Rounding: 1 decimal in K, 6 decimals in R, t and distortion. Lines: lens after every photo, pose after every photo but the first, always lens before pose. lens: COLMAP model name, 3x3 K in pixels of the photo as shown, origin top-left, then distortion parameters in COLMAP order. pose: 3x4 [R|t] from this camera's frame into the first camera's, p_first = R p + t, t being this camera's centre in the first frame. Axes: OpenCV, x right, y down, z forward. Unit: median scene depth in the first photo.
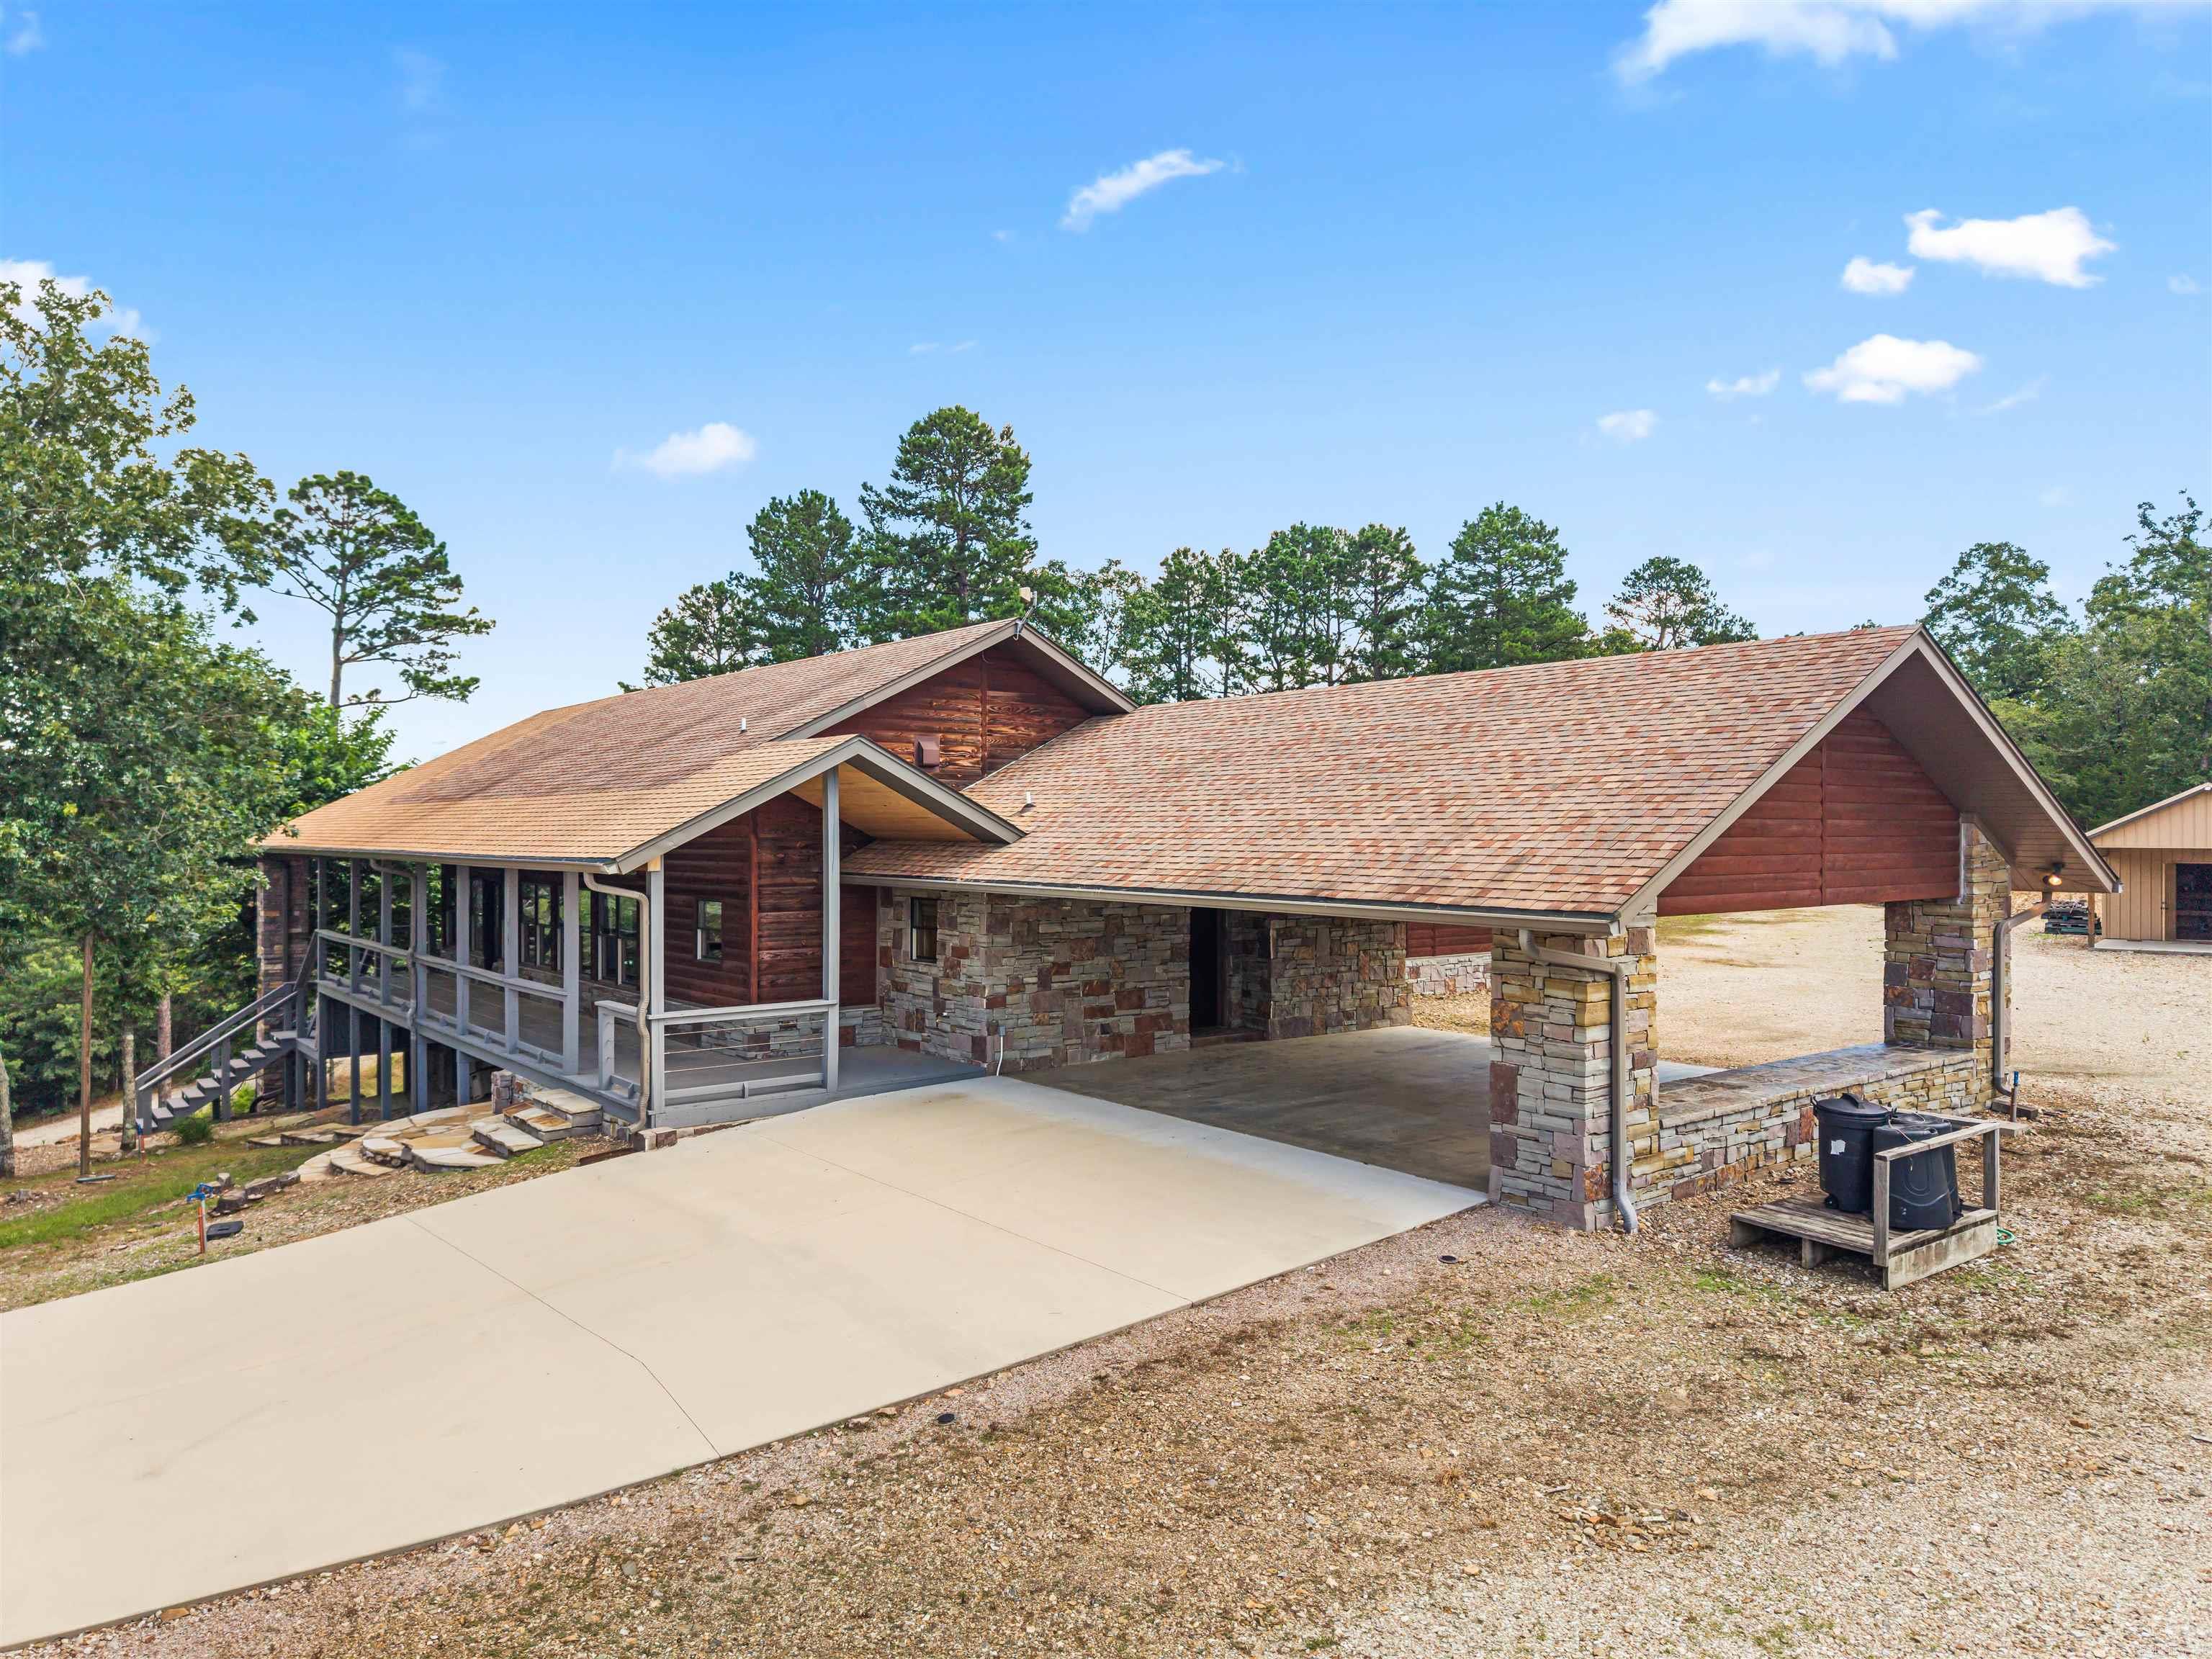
lens RADIAL K [[1506.1, 0, 1112.8], [0, 1506.1, 830.8], [0, 0, 1]] dist [0.001331, -0.015520]
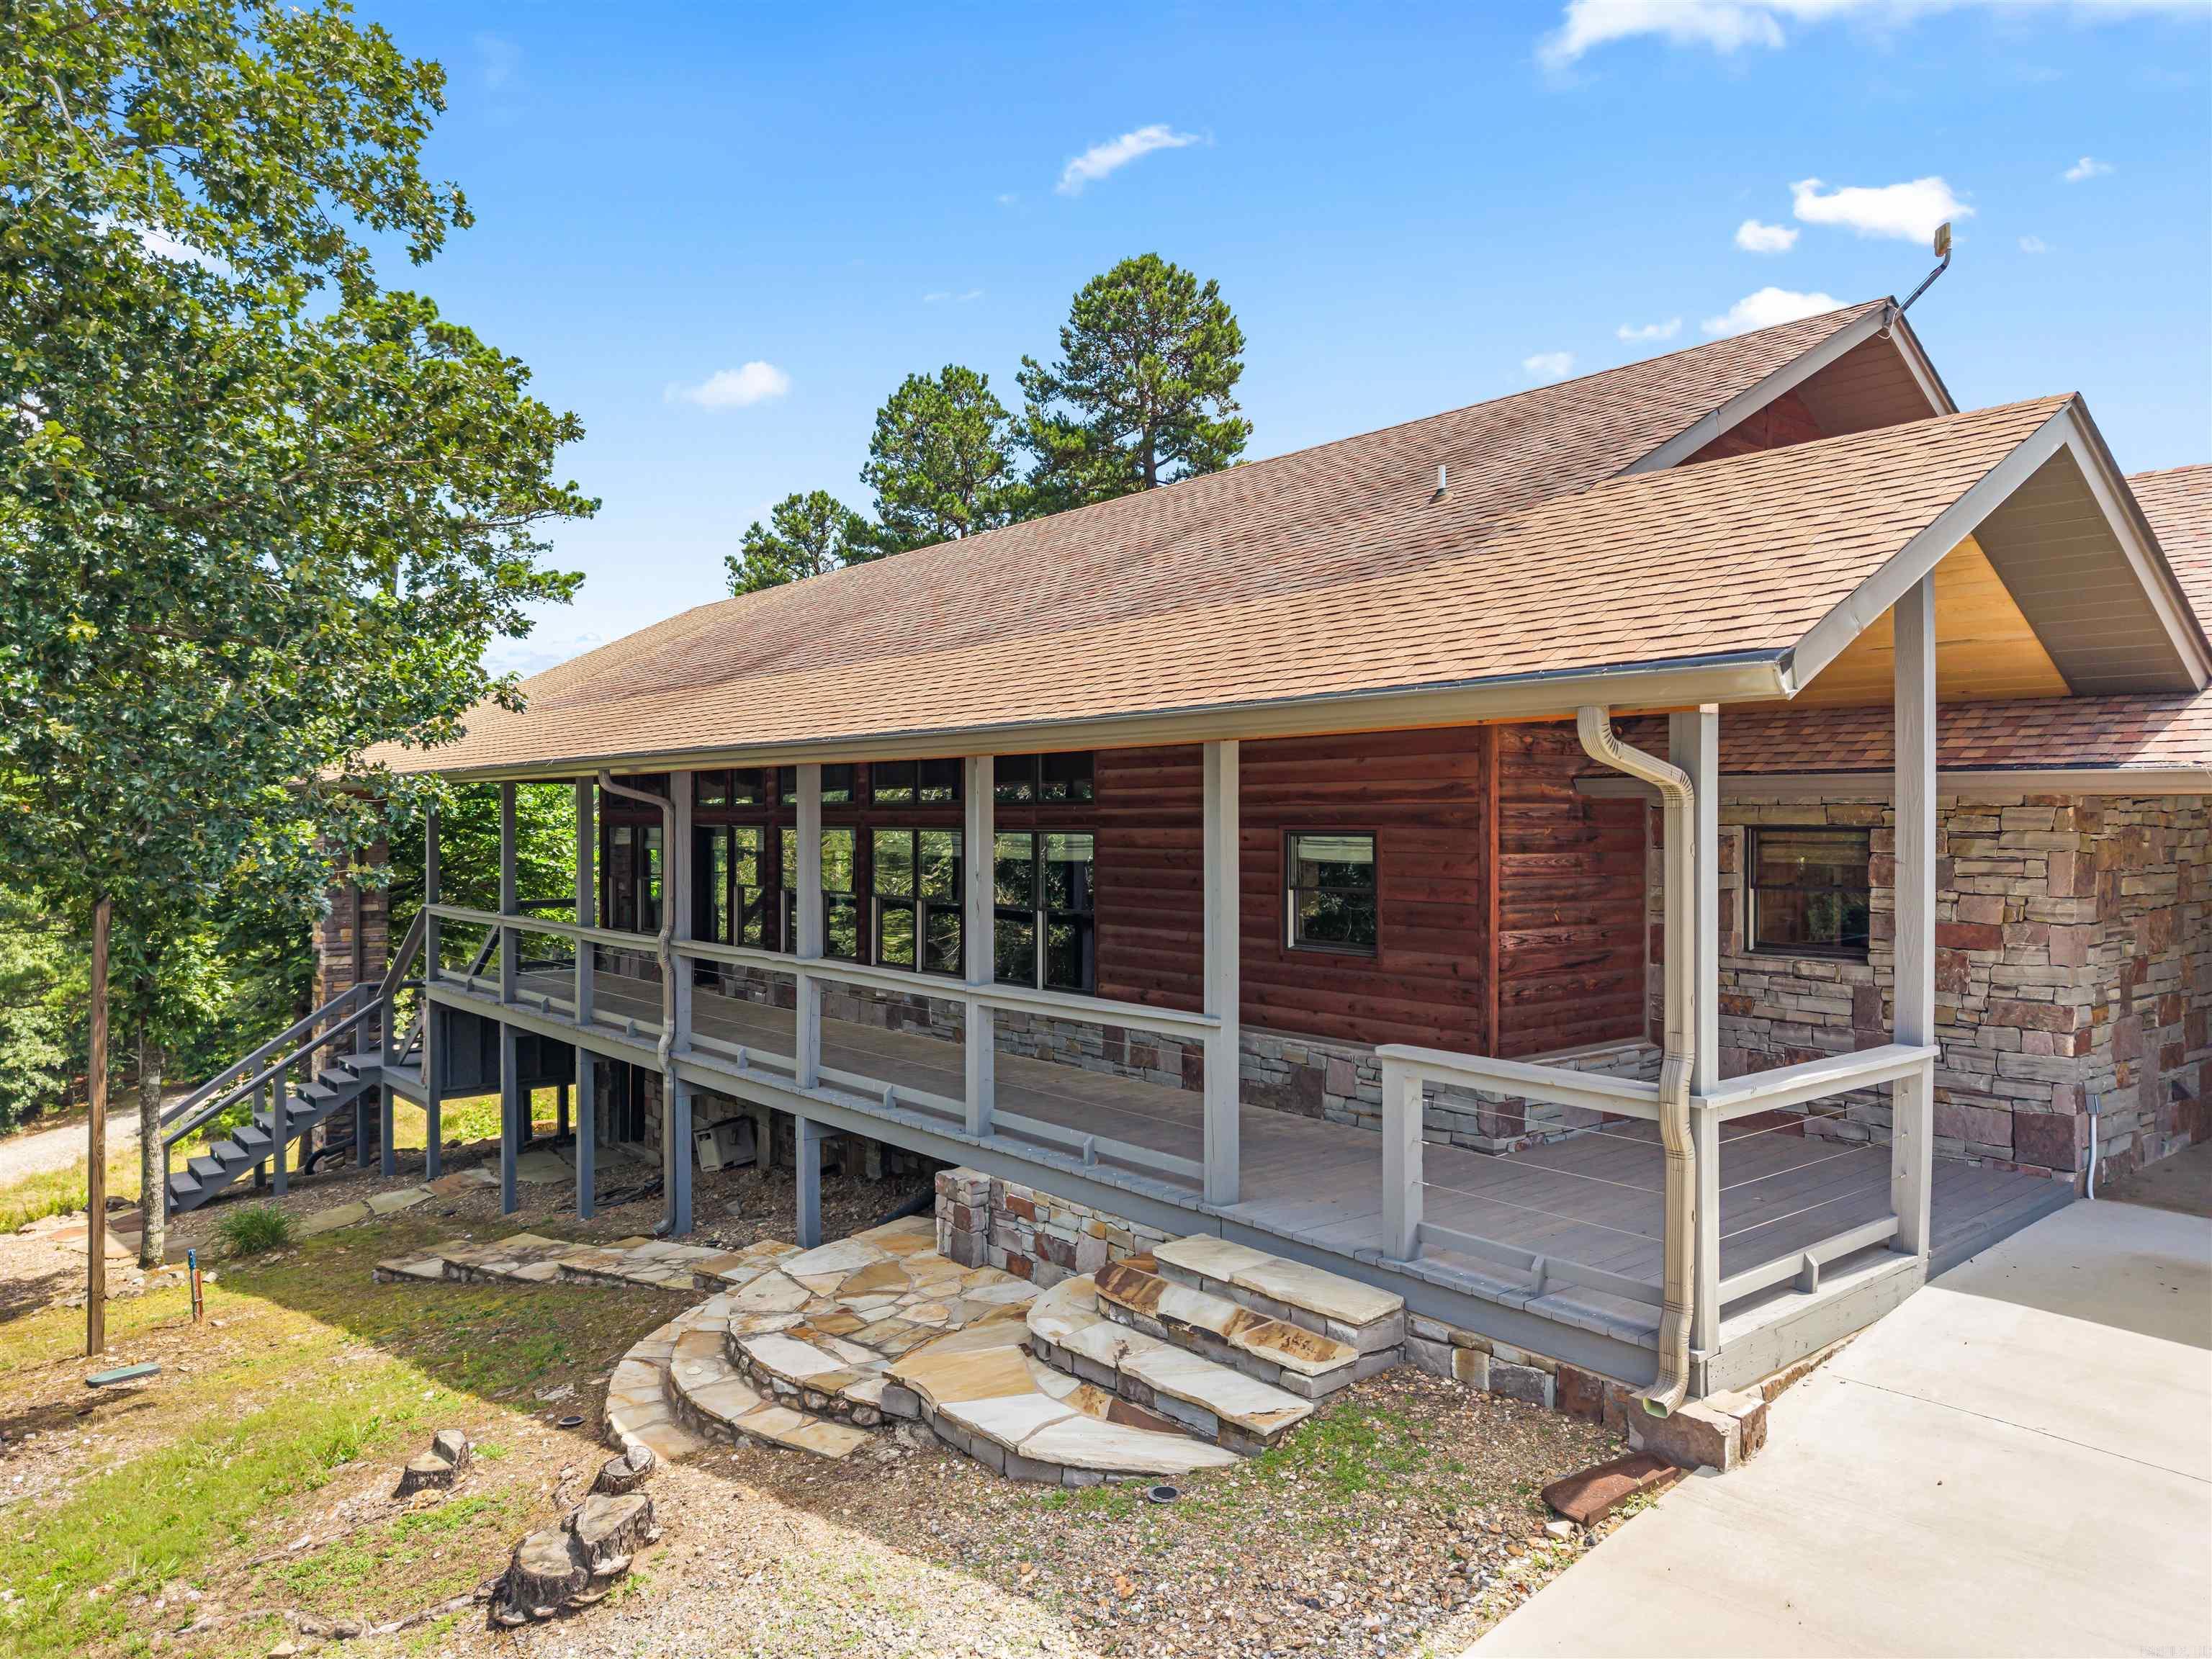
lens RADIAL K [[1506.1, 0, 1094.9], [0, 1506.1, 831.8], [0, 0, 1]] dist [0.001331, -0.015520]
pose [[0.999760, 0.002794, 0.021706, -0.230841], [-0.002921, 0.999979, 0.005812, 0.027246], [-0.021689, -0.005874, 0.999748, 0.311626]]
